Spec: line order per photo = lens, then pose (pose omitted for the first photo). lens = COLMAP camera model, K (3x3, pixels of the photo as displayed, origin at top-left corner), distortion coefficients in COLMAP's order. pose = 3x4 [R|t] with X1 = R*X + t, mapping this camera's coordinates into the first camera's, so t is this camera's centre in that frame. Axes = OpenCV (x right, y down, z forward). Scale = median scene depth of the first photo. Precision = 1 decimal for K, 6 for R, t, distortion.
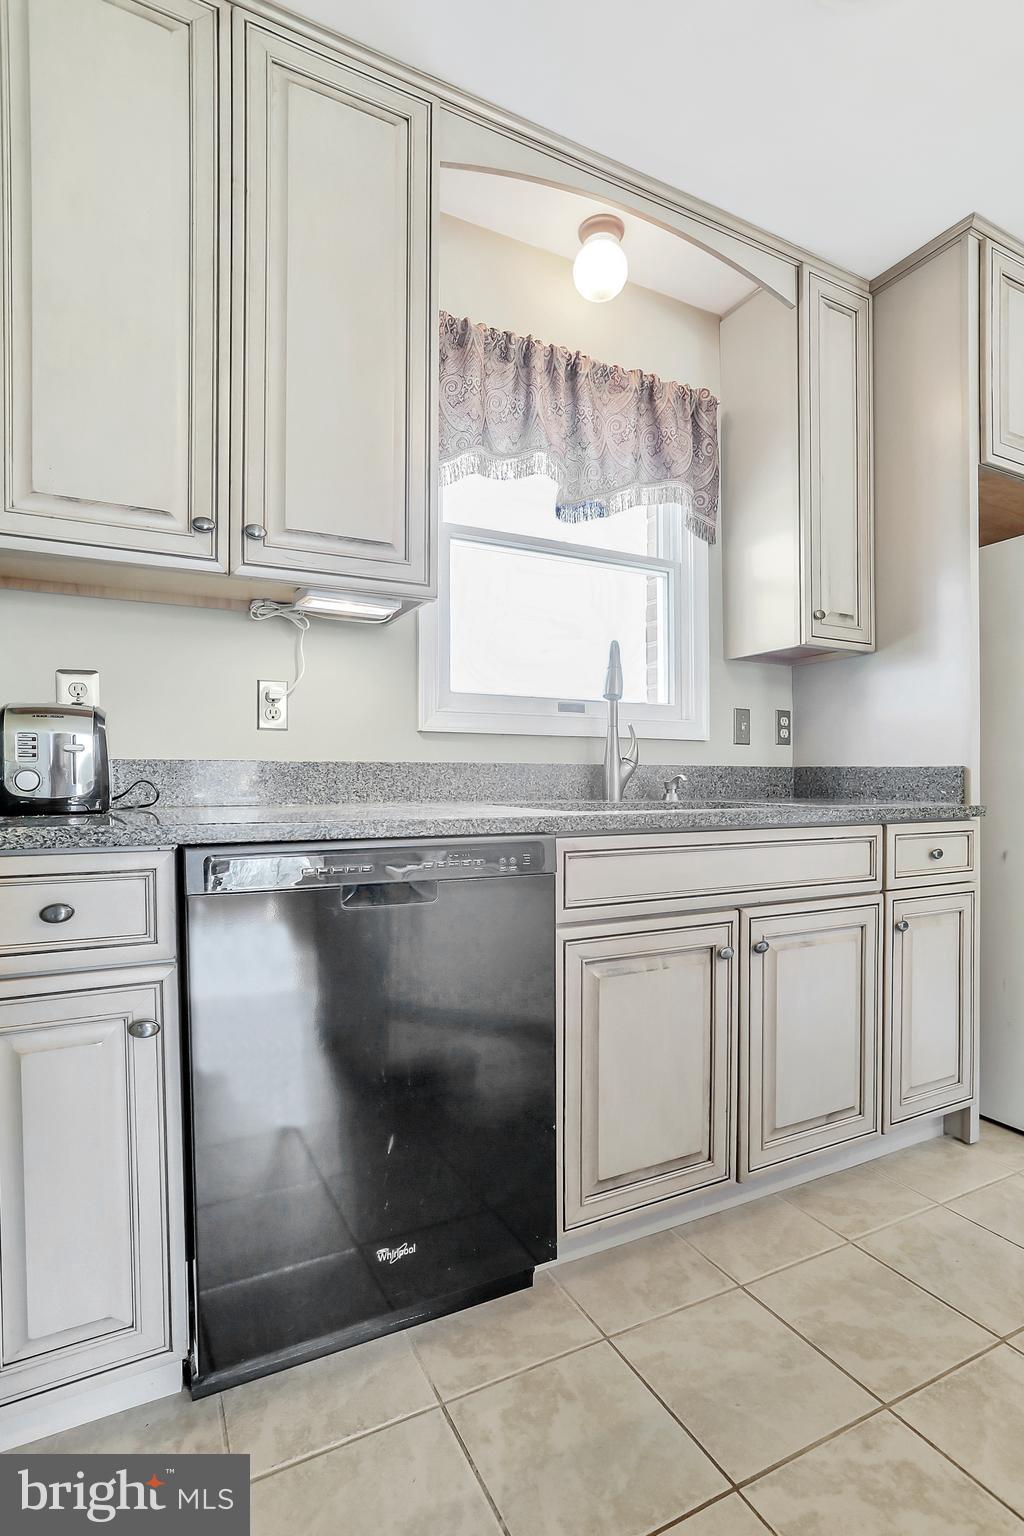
lens RADIAL K [[759.0, 0, 520.1], [0, 759.0, 790.5], [0, 0, 1]] dist [-0.032532, 0.016404]
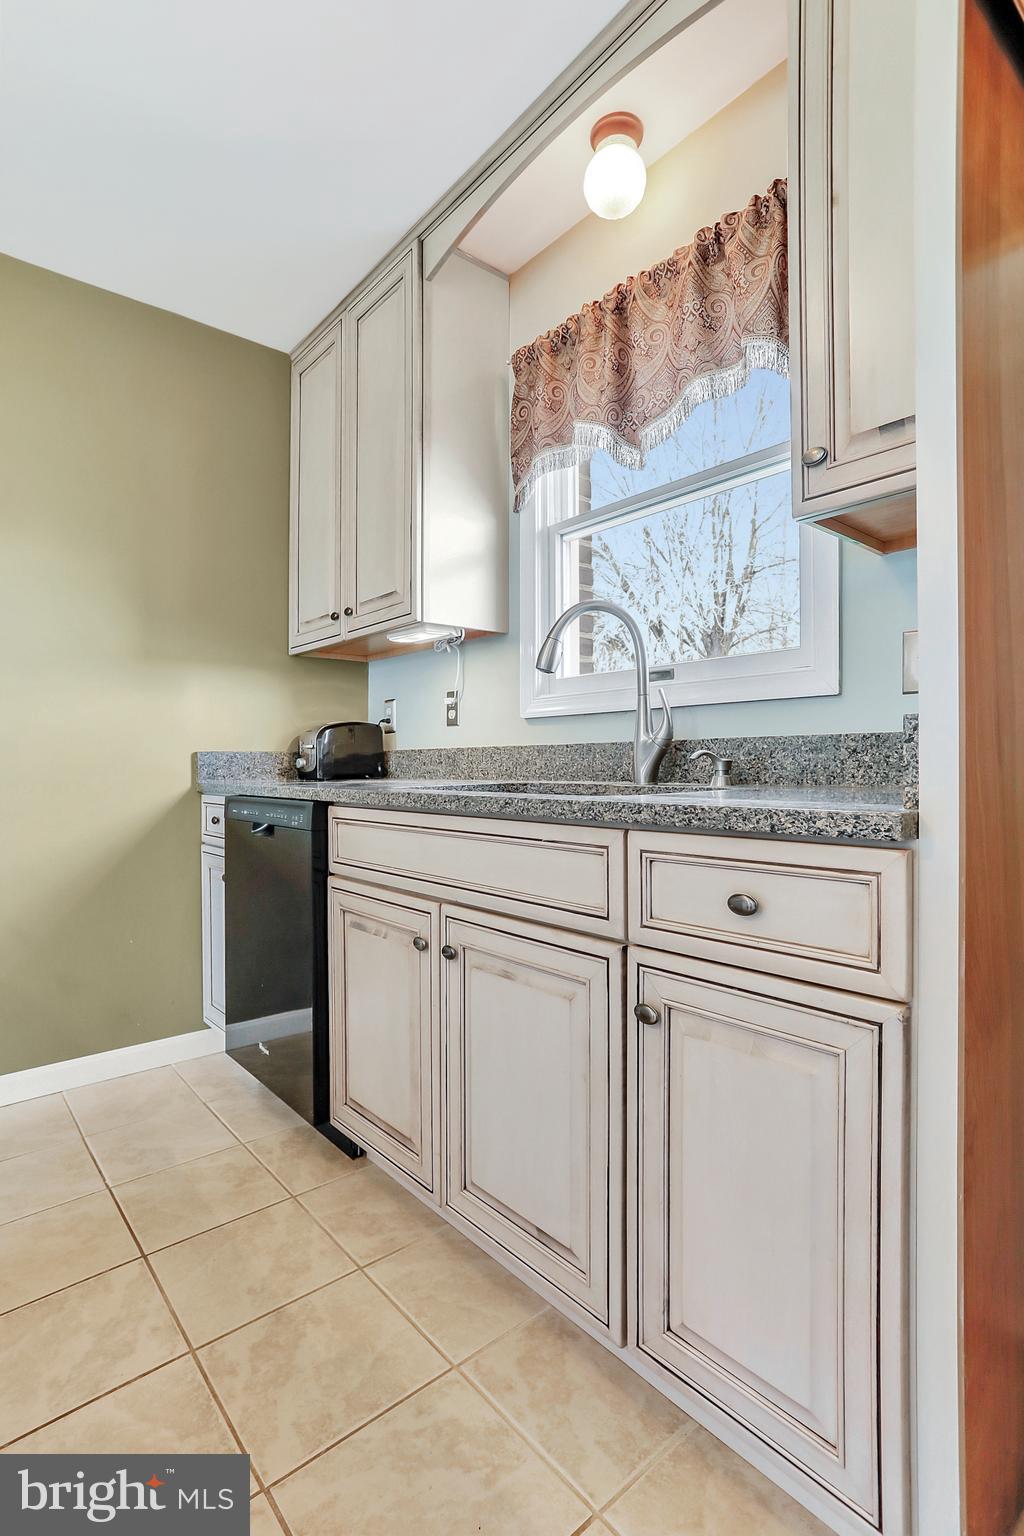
lens RADIAL K [[760.7, 0, 512.0], [0, 760.7, 768.0], [0, 0, 1]] dist [-0.038479, 0.014156]
pose [[0.216835, 0.001790, -0.976207, 1.132381], [-0.006951, 0.999976, 0.000290, -0.003860], [0.976183, 0.006723, 0.216842, 0.845977]]
